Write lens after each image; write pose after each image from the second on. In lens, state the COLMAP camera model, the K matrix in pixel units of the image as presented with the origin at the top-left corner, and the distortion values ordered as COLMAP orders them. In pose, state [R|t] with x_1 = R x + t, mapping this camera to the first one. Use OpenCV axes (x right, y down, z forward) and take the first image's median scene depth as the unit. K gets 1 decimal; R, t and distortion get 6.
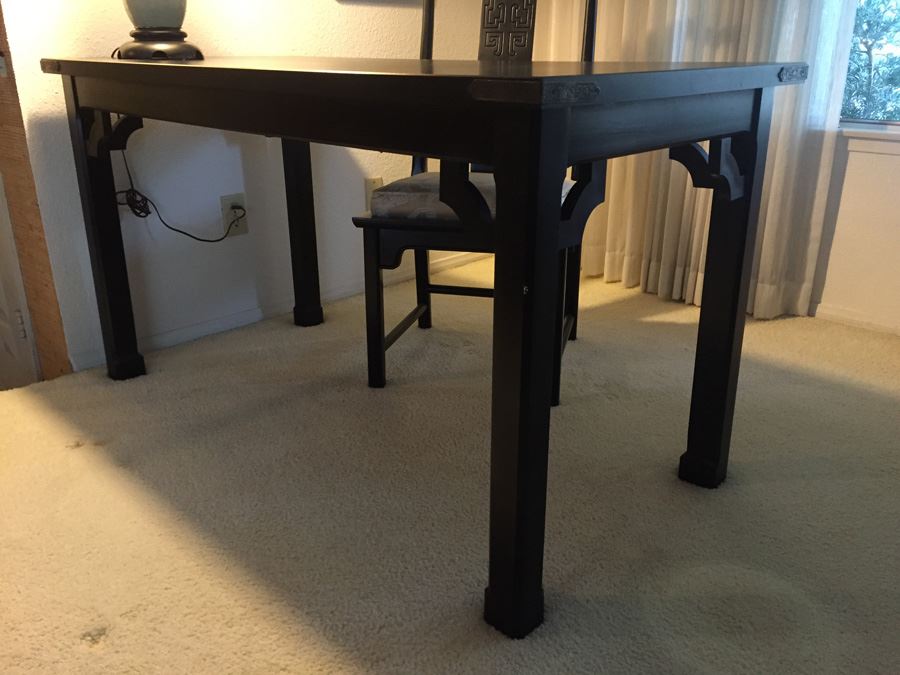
lens RADIAL K [[769.7, 0, 449.5], [0, 769.7, 339.6], [0, 0, 1]] dist [0.090173, -0.121364]
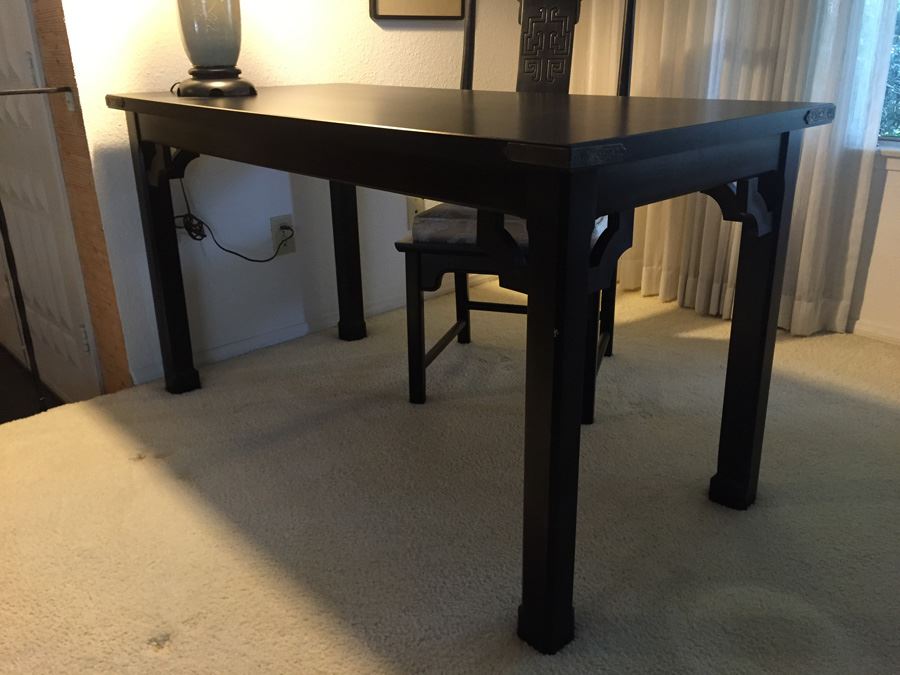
lens RADIAL K [[769.7, 0, 450.1], [0, 769.7, 341.0], [0, 0, 1]] dist [0.090173, -0.121364]
pose [[0.998642, 0.004851, -0.051871, 0.003302], [-0.004559, 0.999973, 0.005757, -0.028312], [0.051898, -0.005512, 0.998637, -0.038719]]
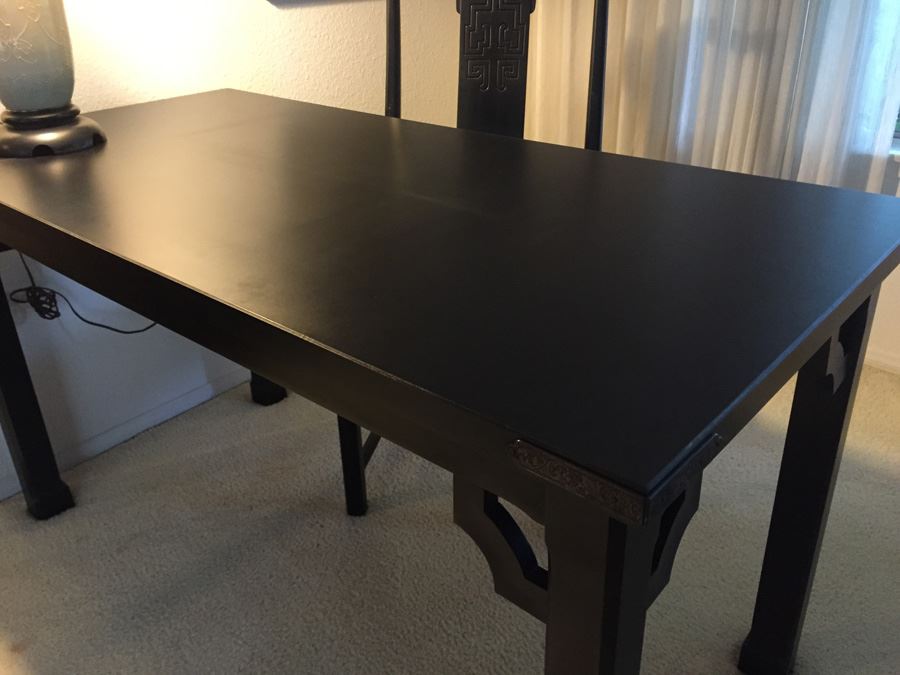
lens RADIAL K [[769.7, 0, 447.0], [0, 769.7, 335.9], [0, 0, 1]] dist [0.090173, -0.121364]
pose [[0.998026, -0.050608, 0.037183, -0.018681], [0.046042, 0.992321, 0.114799, -0.218213], [-0.042707, -0.112861, 0.992693, 0.187923]]
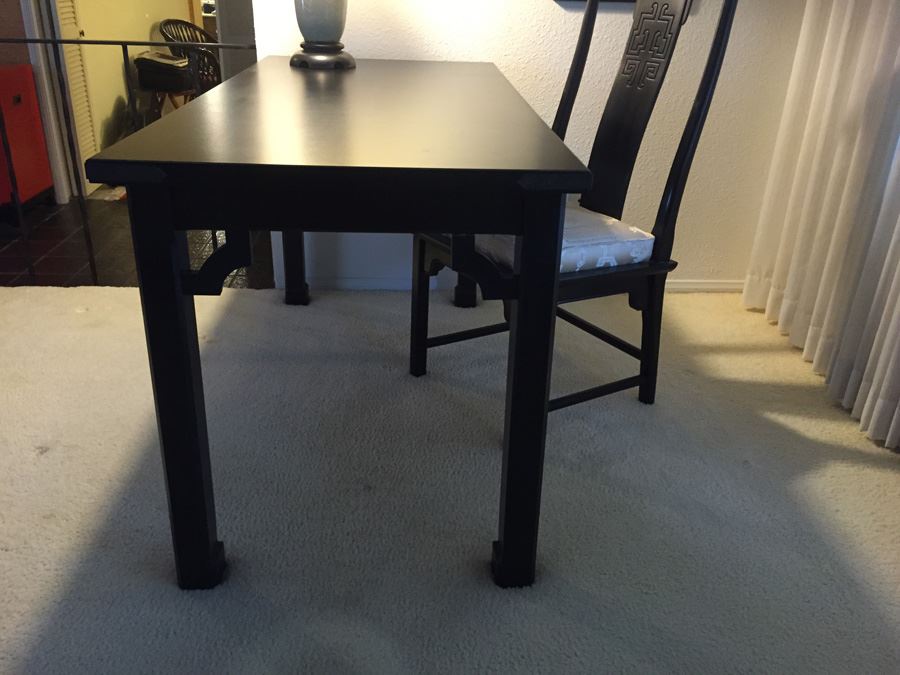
lens RADIAL K [[769.7, 0, 452.2], [0, 769.7, 338.6], [0, 0, 1]] dist [0.090173, -0.121364]
pose [[0.734928, 0.311130, -0.602560, 0.594046], [-0.272150, 0.949167, 0.158164, -0.176618], [0.621140, 0.047747, 0.782244, 0.159509]]
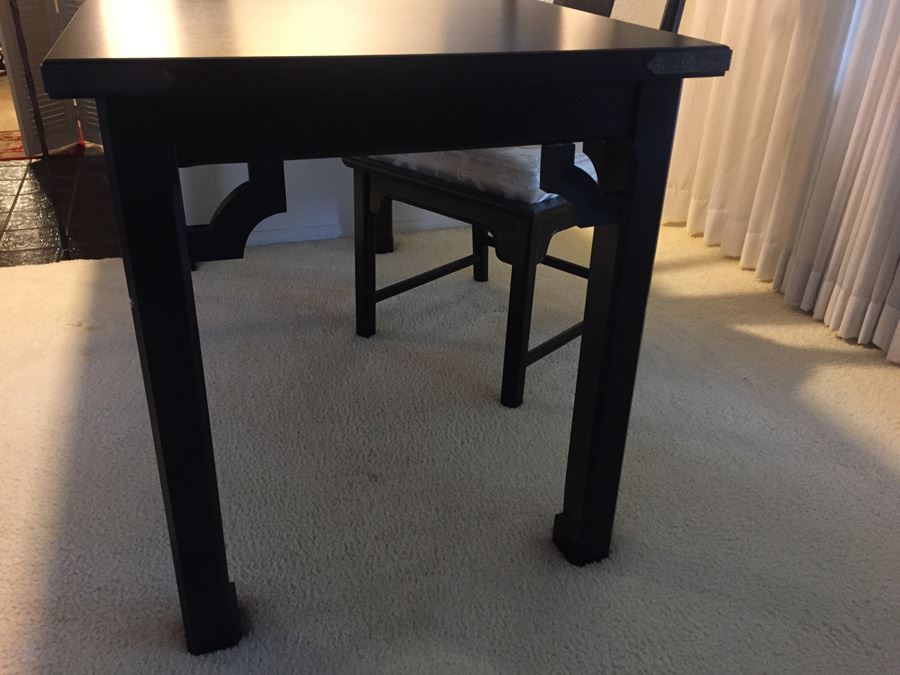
lens RADIAL K [[769.7, 0, 449.5], [0, 769.7, 336.1], [0, 0, 1]] dist [0.090173, -0.121364]
pose [[0.893006, 0.240630, -0.380313, 0.362155], [-0.190833, 0.967785, 0.164241, -0.113994], [0.407583, -0.074092, 0.910157, 0.171994]]
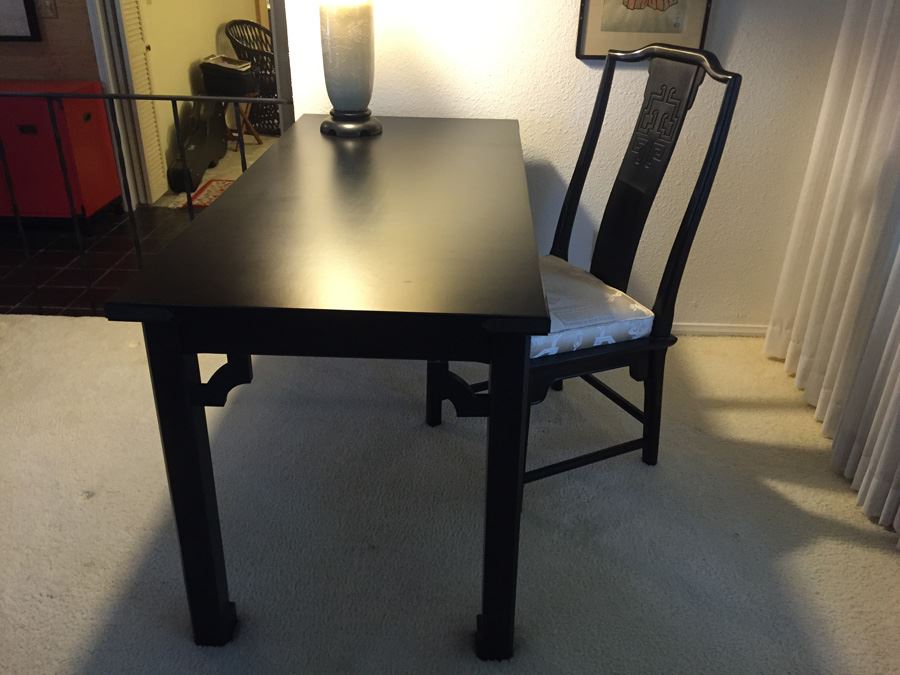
lens RADIAL K [[769.7, 0, 450.8], [0, 769.7, 339.0], [0, 0, 1]] dist [0.090173, -0.121364]
pose [[0.672381, 0.353284, -0.650457, 0.642770], [-0.280709, 0.934811, 0.217556, -0.323201], [0.684914, 0.036308, 0.727719, 0.156301]]
